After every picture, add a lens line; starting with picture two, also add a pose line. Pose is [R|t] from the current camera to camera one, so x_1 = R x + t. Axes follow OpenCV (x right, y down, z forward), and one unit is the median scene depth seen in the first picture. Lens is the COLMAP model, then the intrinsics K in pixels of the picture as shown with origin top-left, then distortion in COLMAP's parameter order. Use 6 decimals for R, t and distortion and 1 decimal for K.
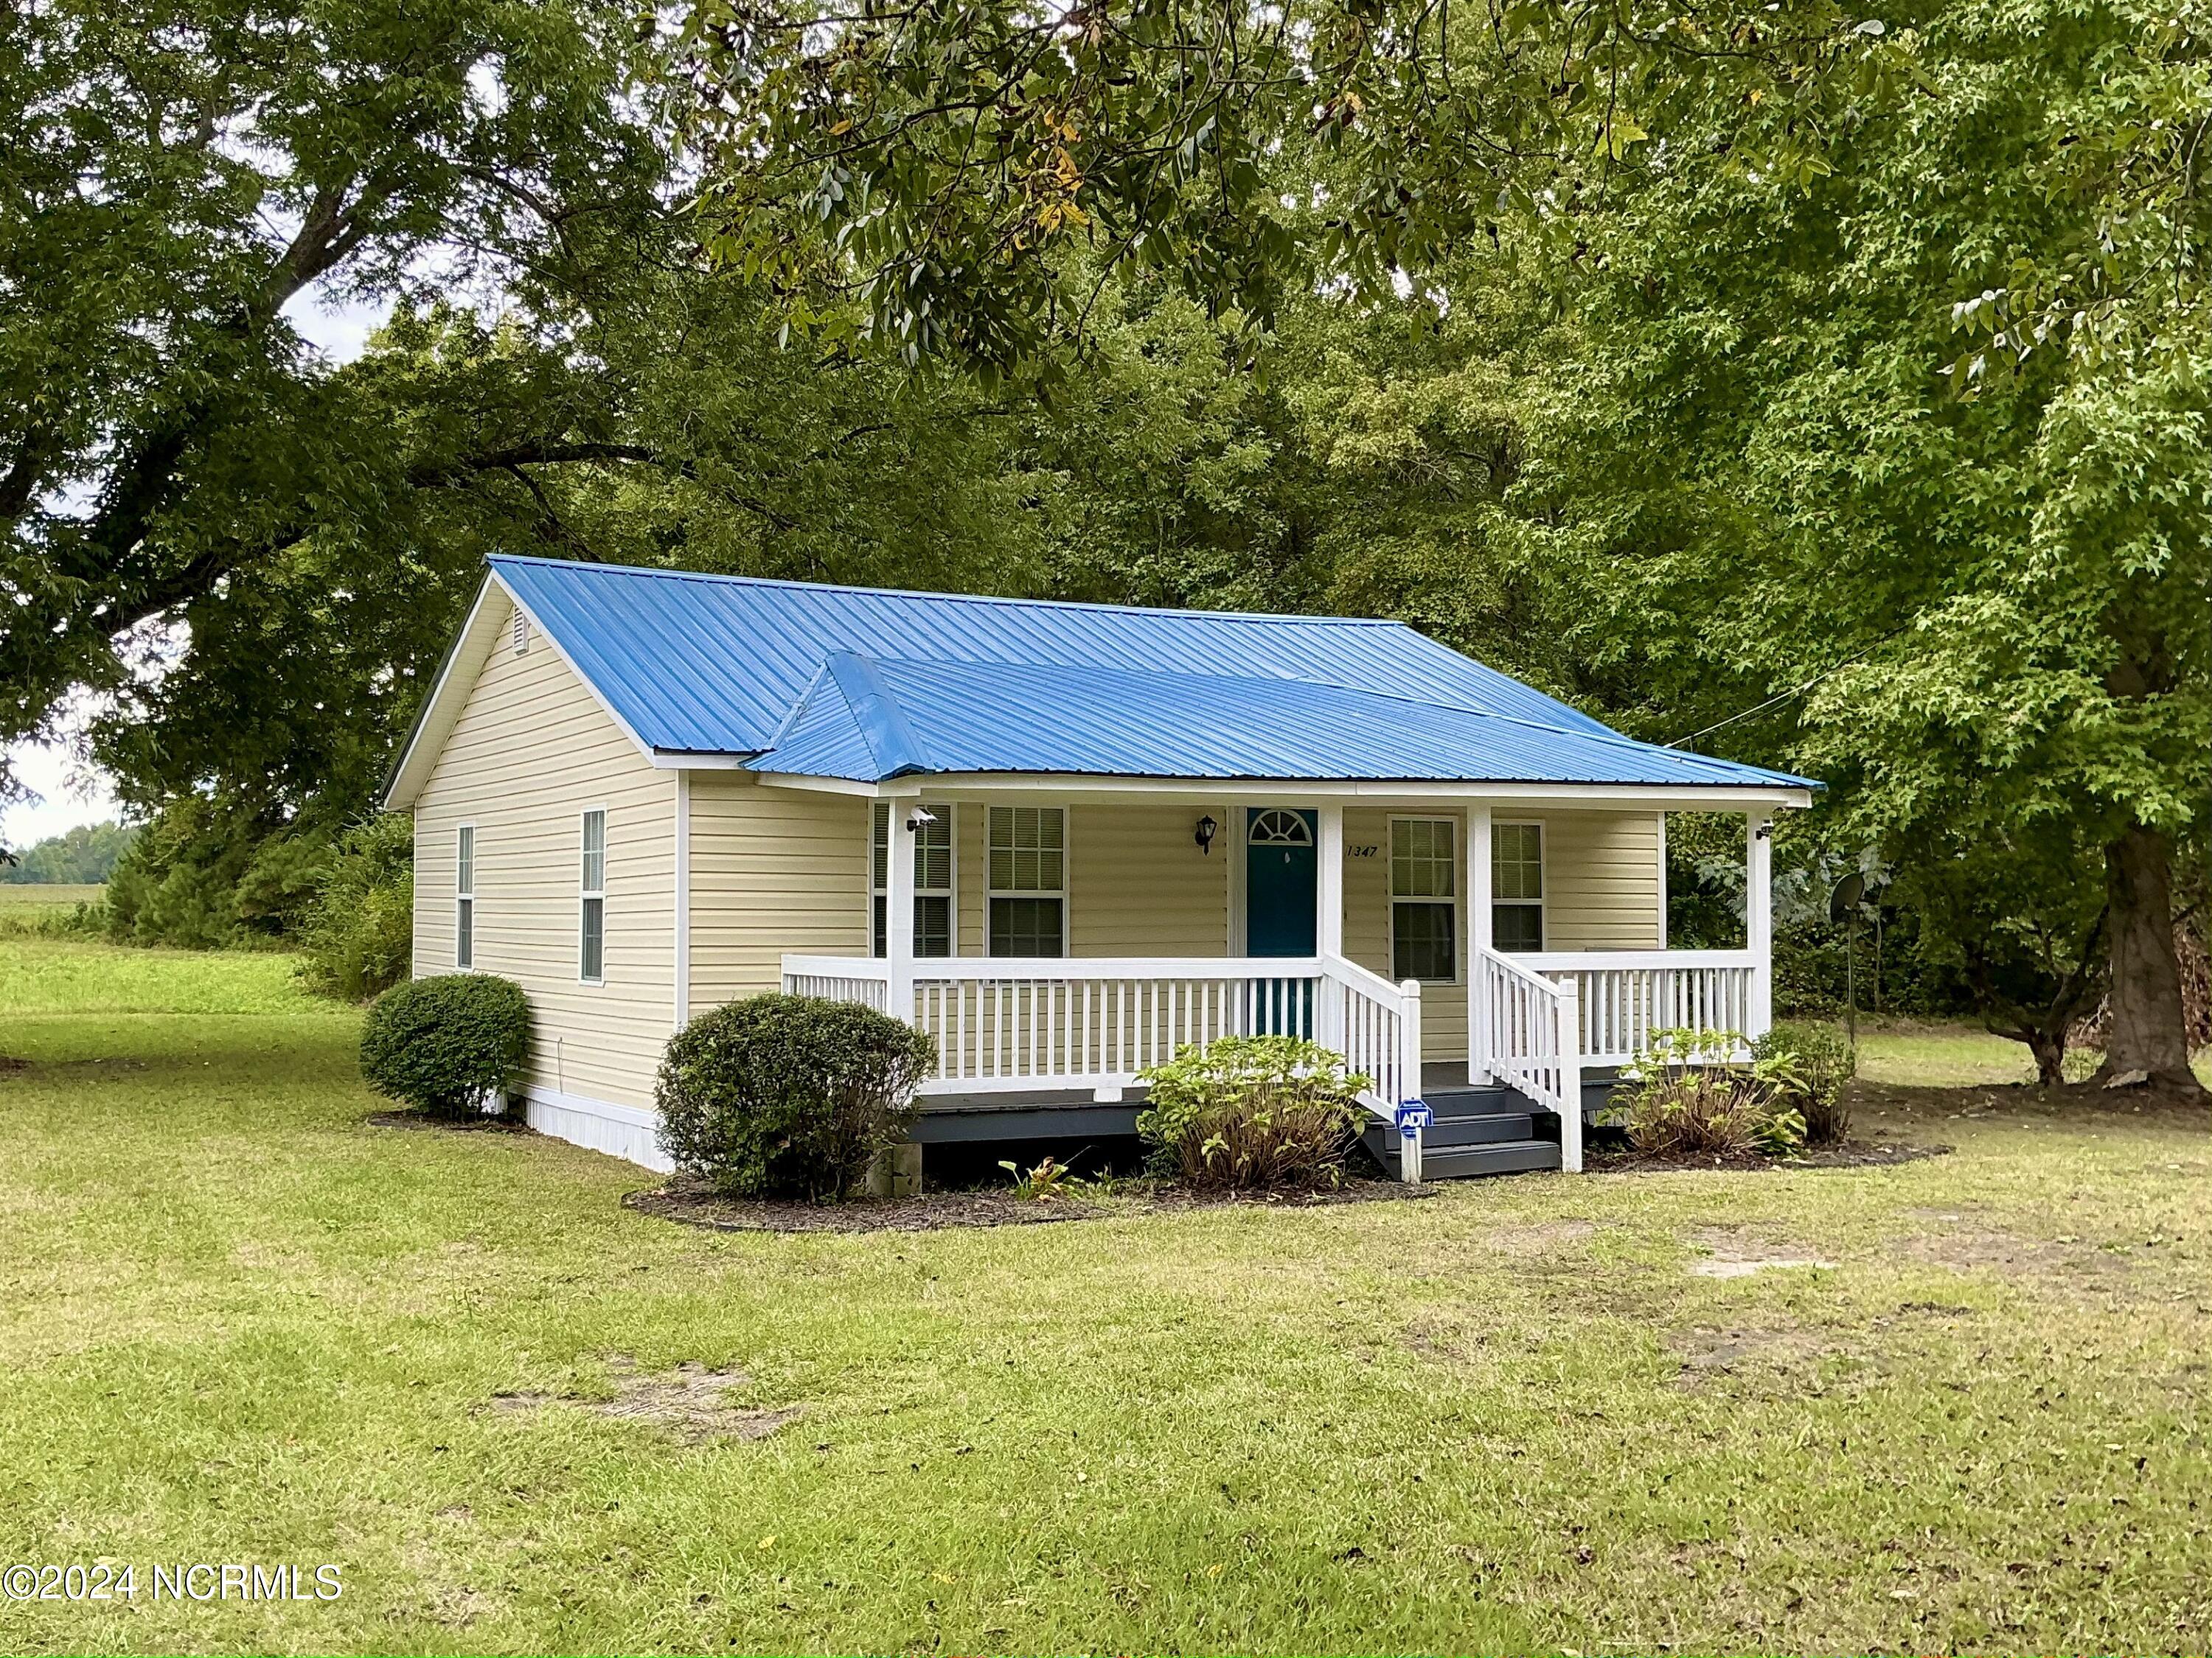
lens RADIAL K [[2448.4, 0, 1101.9], [0, 2448.4, 832.6], [0, 0, 1]] dist [0.006471, 0.000000]
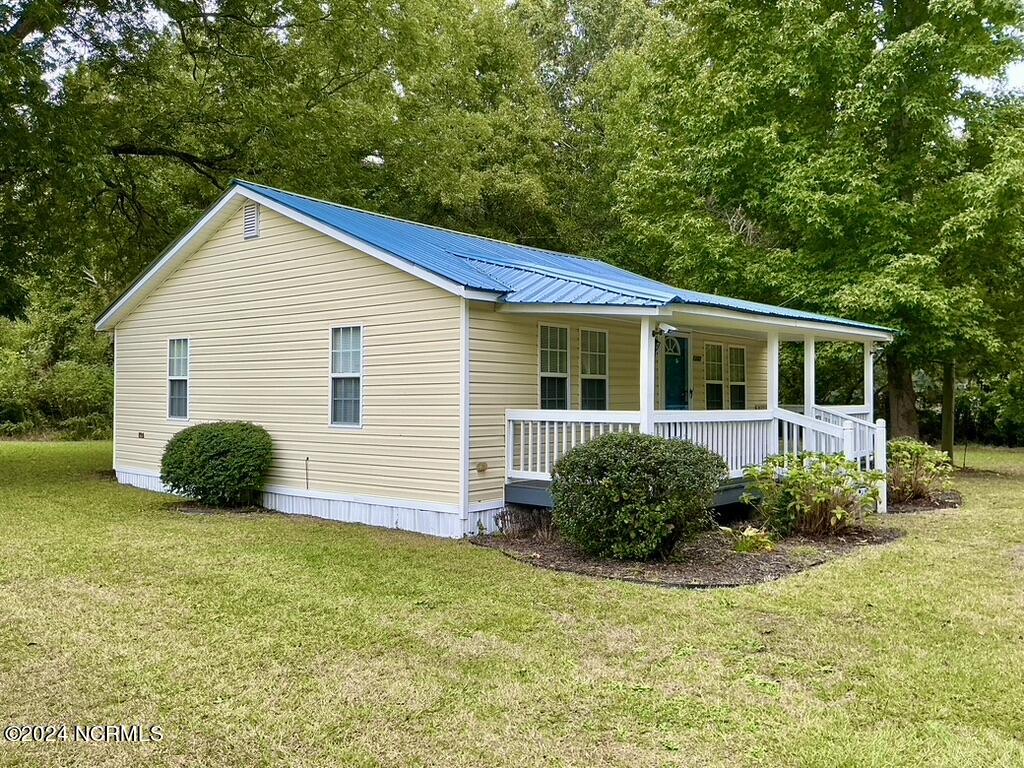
lens RADIAL K [[856.9, 0, 516.7], [0, 856.9, 381.8], [0, 0, 1]] dist [0.019039, 0.007756]
pose [[0.925173, 0.006963, 0.379483, -0.319236], [-0.015266, 0.999705, 0.018875, 0.016633], [-0.379240, -0.023255, 0.925006, 0.387675]]
